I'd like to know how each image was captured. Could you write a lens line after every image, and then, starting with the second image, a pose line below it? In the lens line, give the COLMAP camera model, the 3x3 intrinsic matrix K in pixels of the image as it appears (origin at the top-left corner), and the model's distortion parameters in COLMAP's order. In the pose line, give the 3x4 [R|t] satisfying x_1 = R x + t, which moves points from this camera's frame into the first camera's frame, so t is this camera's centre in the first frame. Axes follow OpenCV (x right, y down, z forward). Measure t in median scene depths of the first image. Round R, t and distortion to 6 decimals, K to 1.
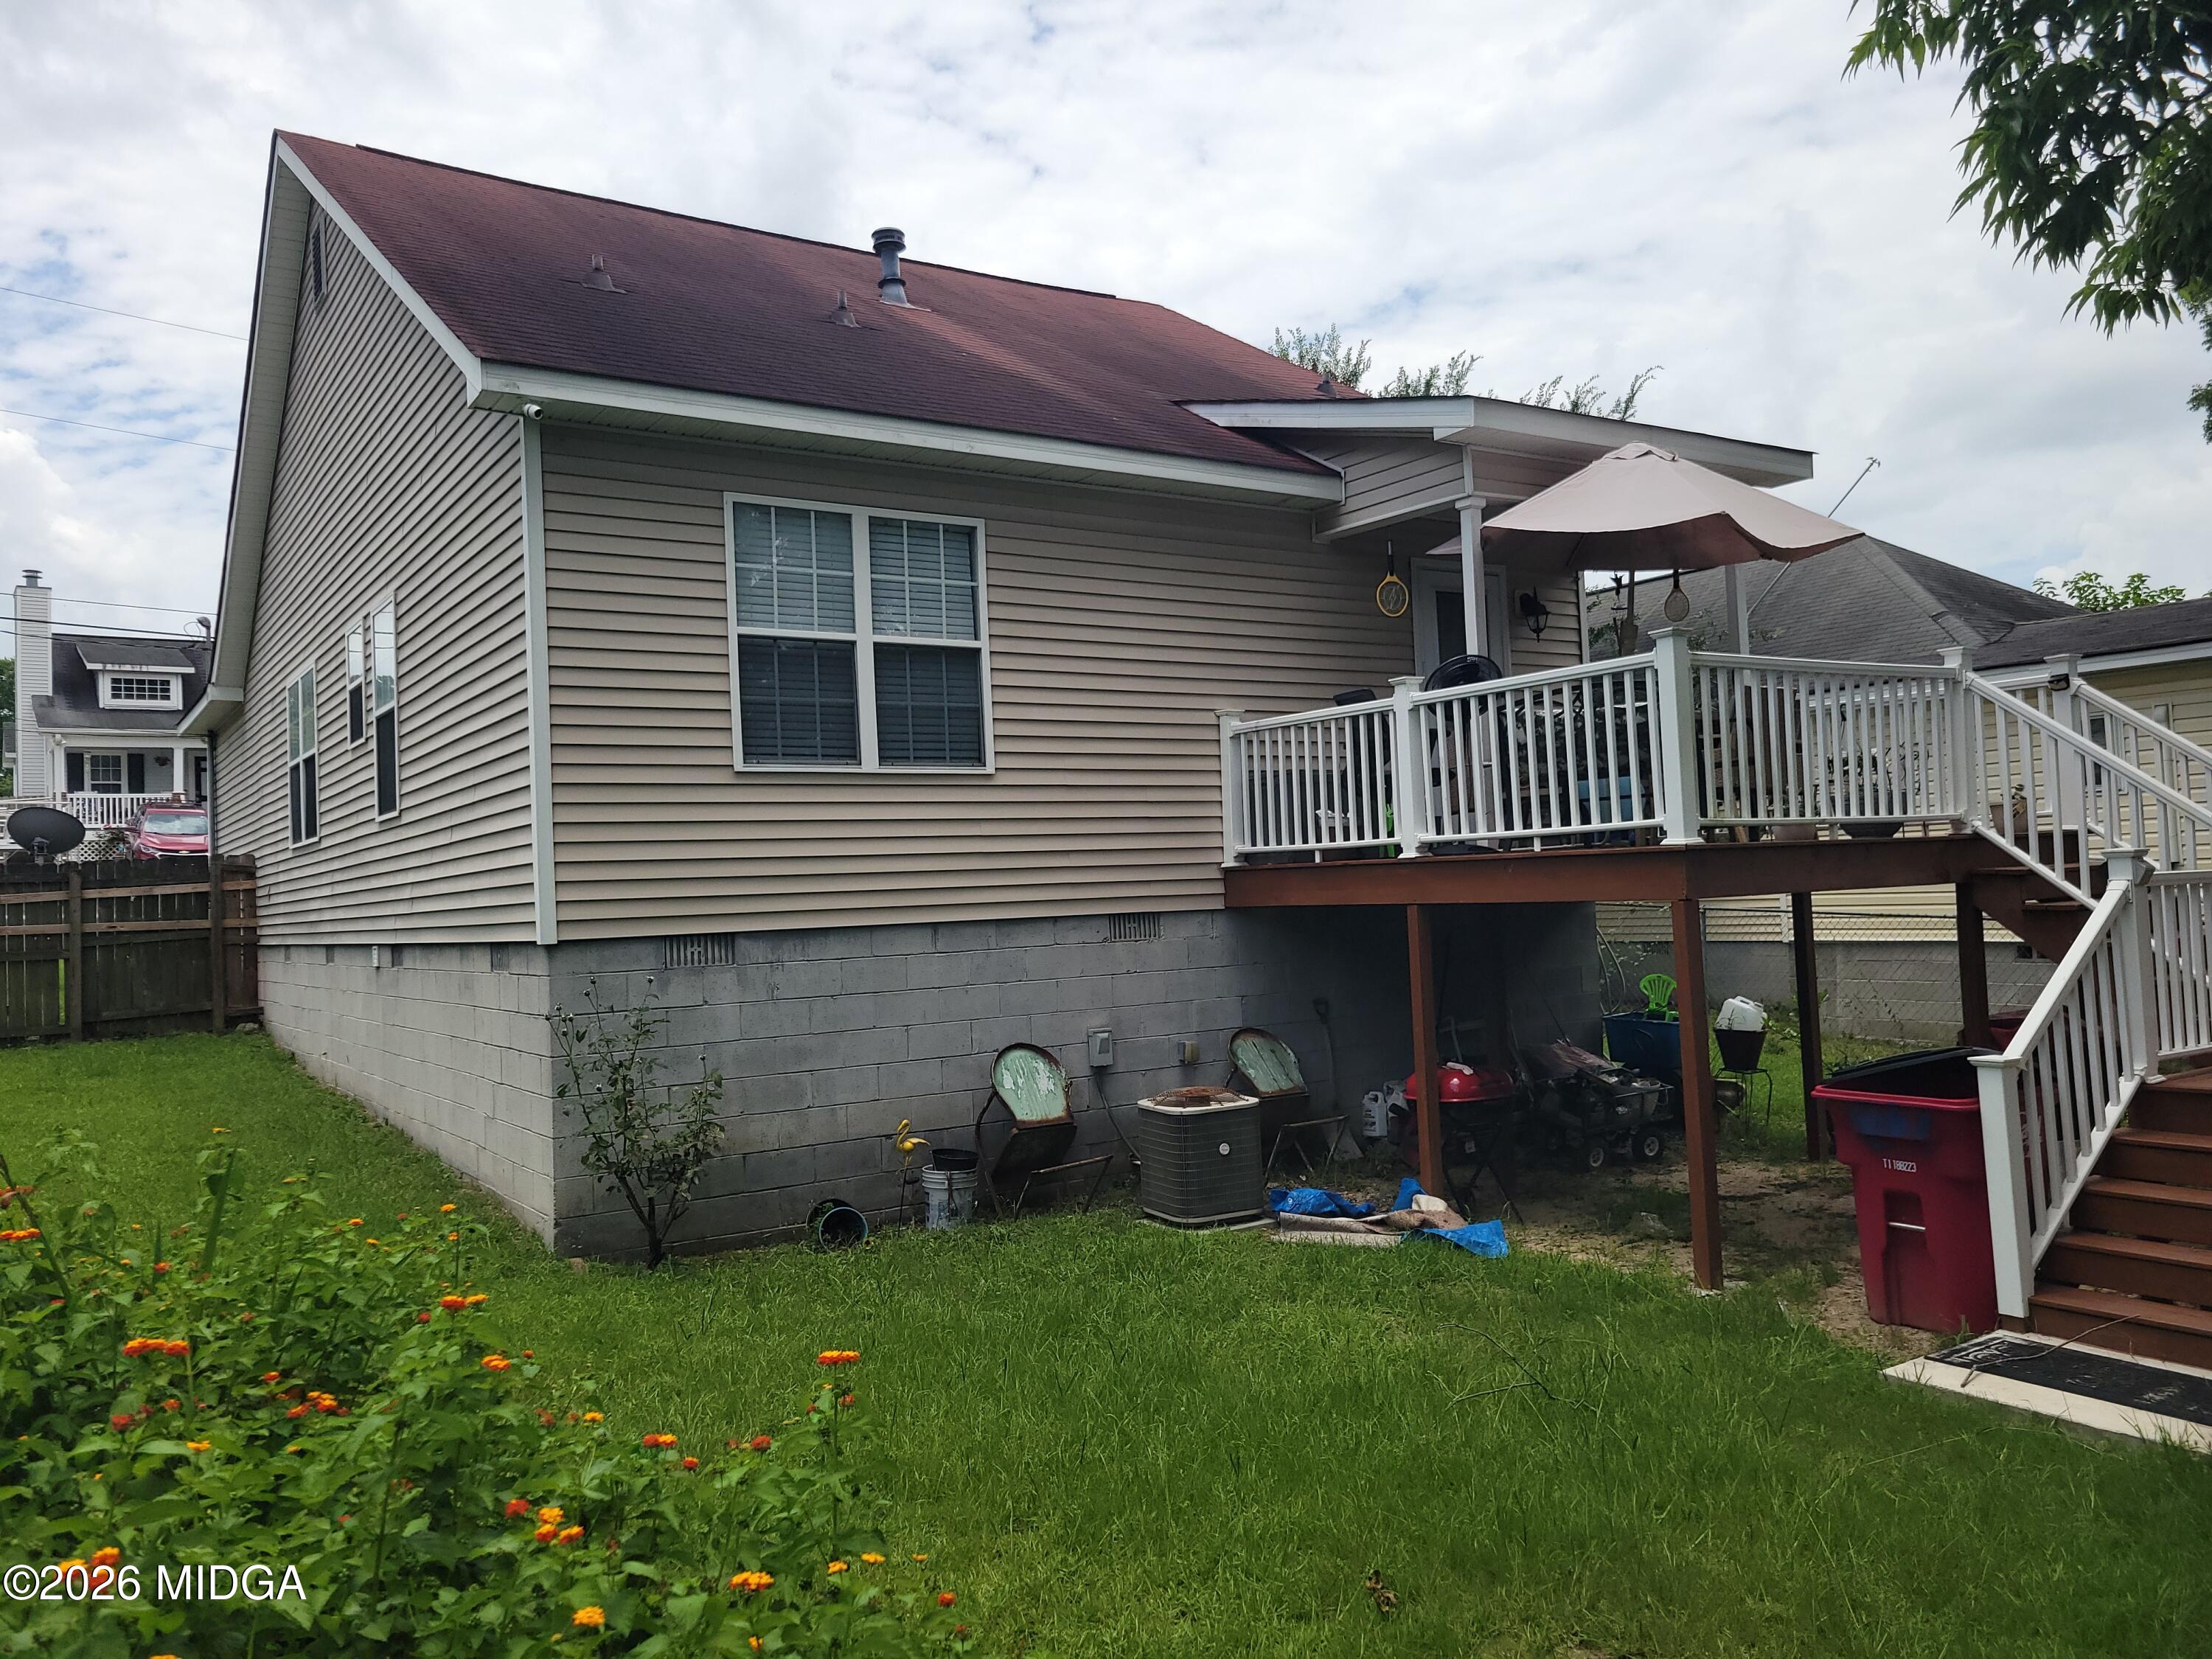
lens RADIAL K [[1671.7, 0, 1106.6], [0, 1671.7, 822.0], [0, 0, 1]] dist [0.048901, -0.022961]
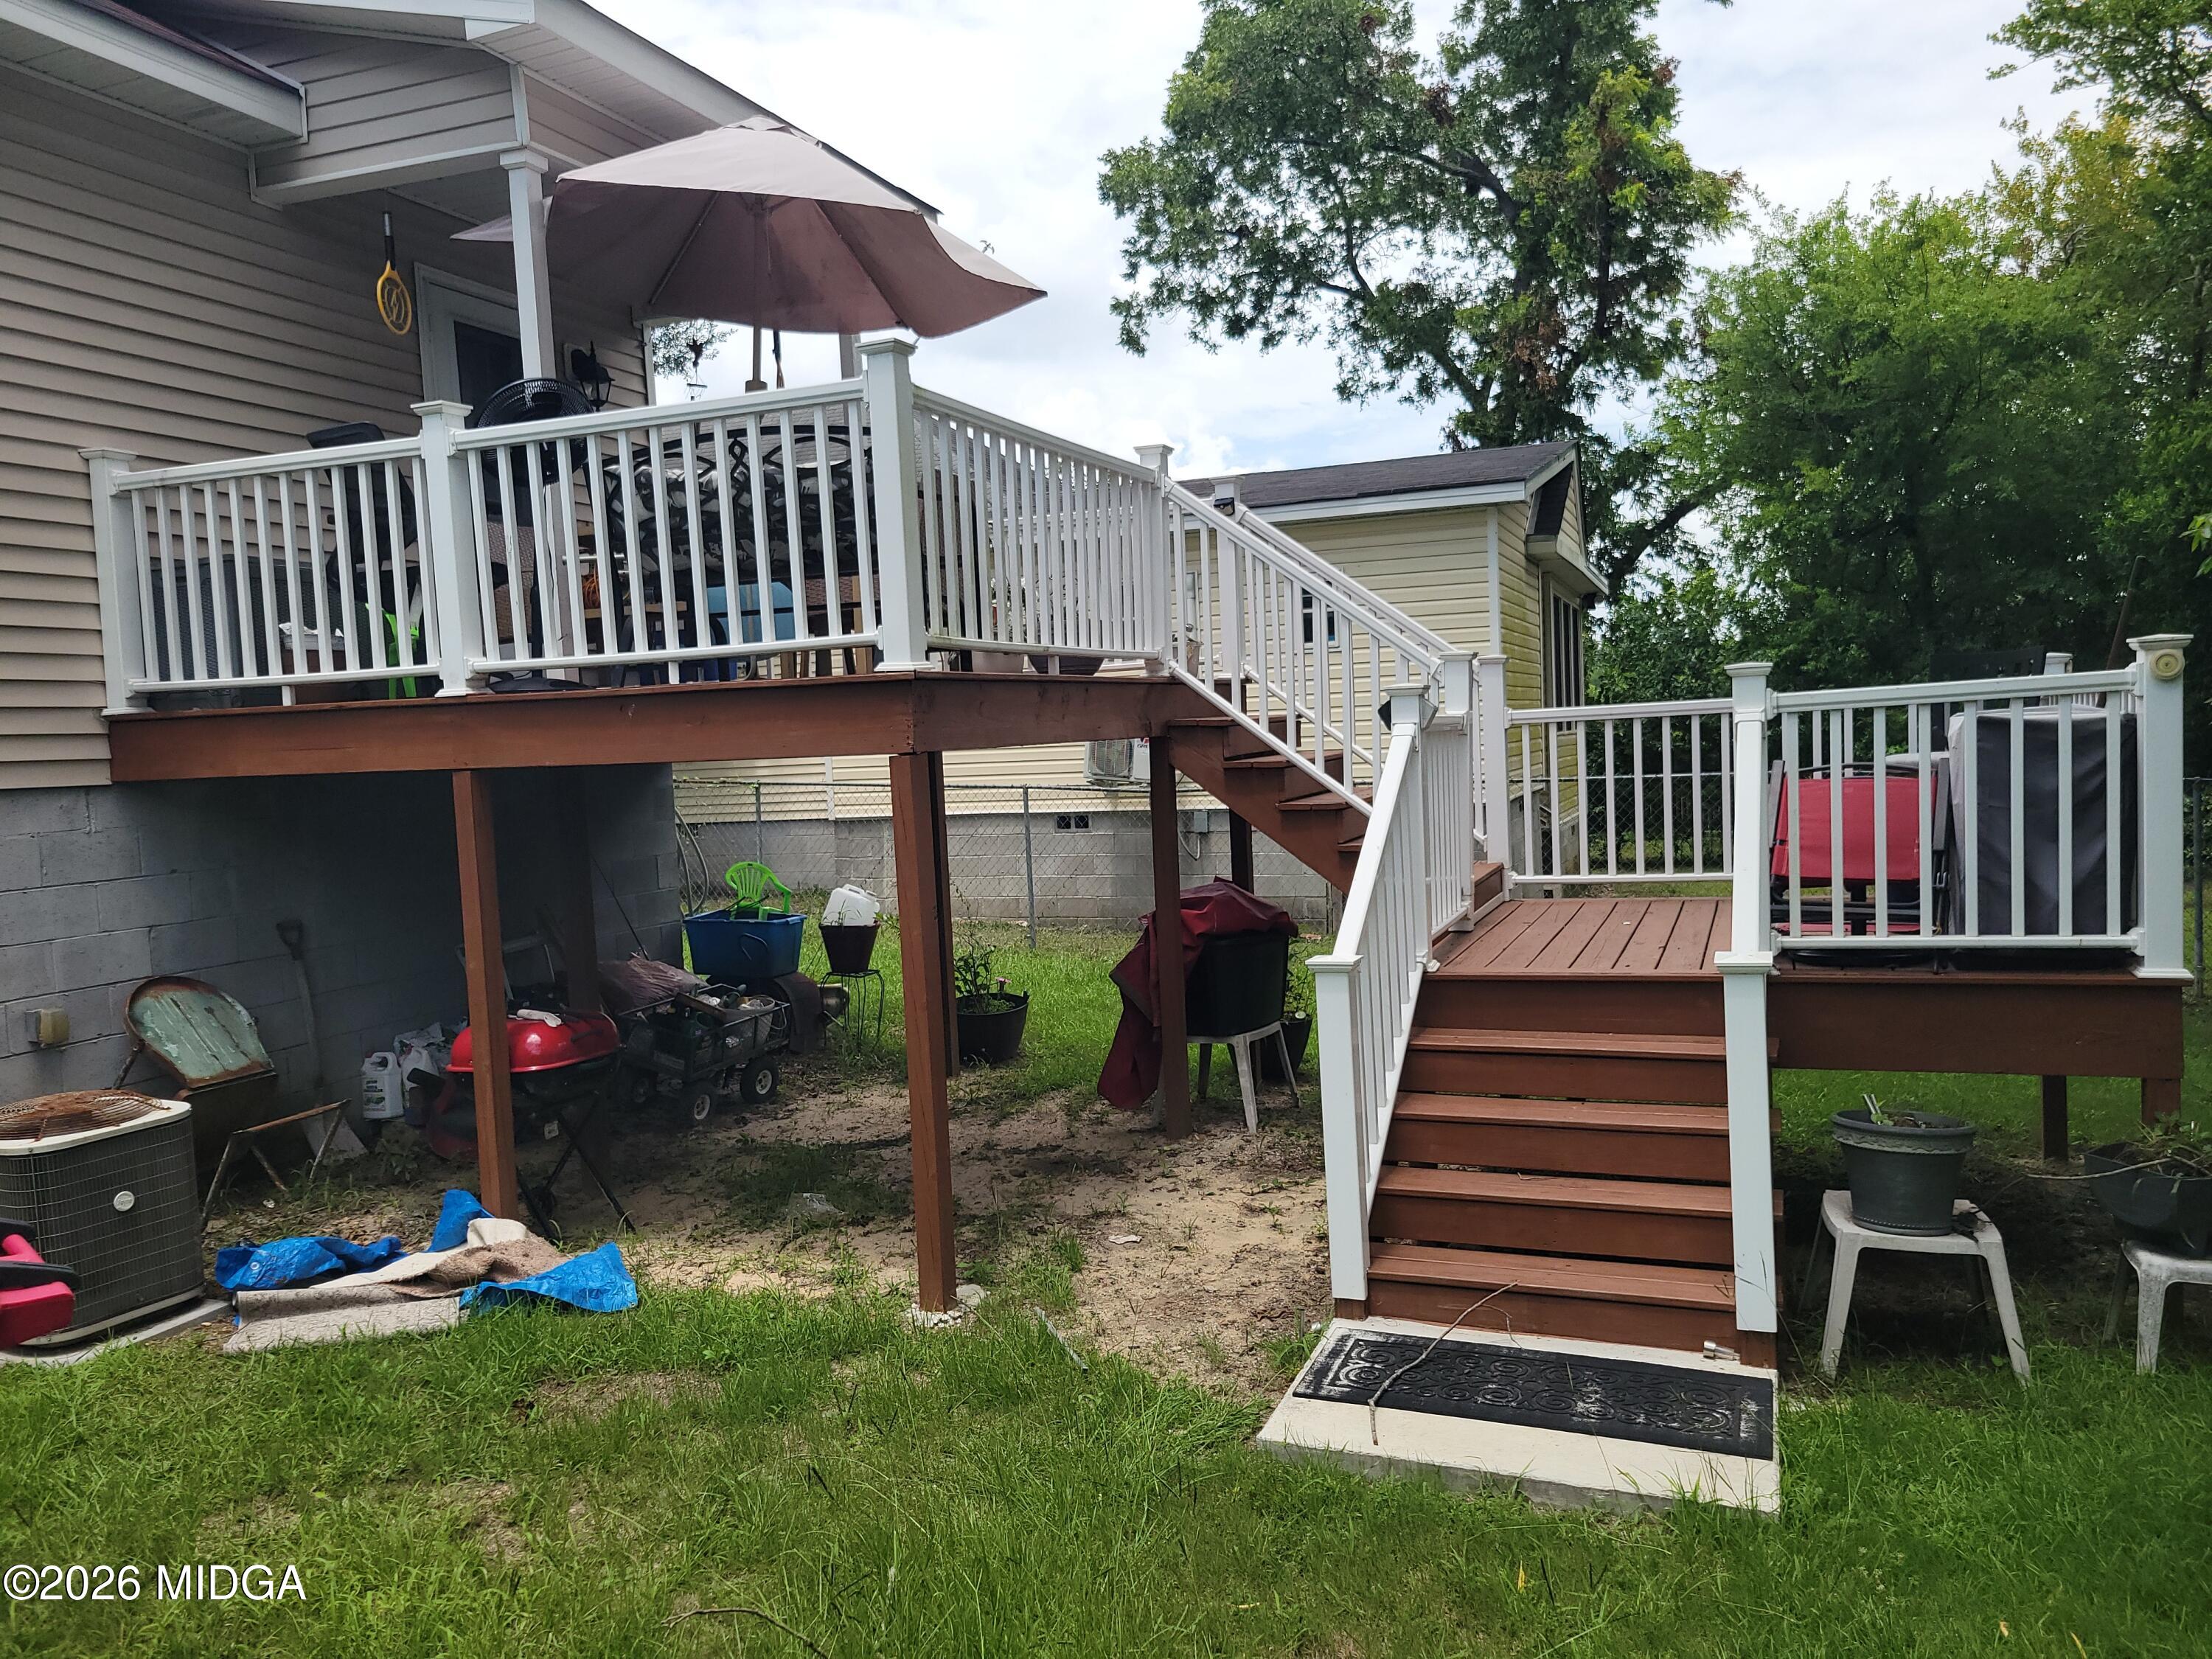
lens RADIAL K [[1671.7, 0, 1106.1], [0, 1671.7, 845.0], [0, 0, 1]] dist [0.048901, -0.022961]
pose [[0.824686, -0.033877, 0.564576, 0.022092], [-0.012329, 0.996891, 0.077826, 0.023459], [-0.565457, -0.071143, 0.821704, 0.317840]]
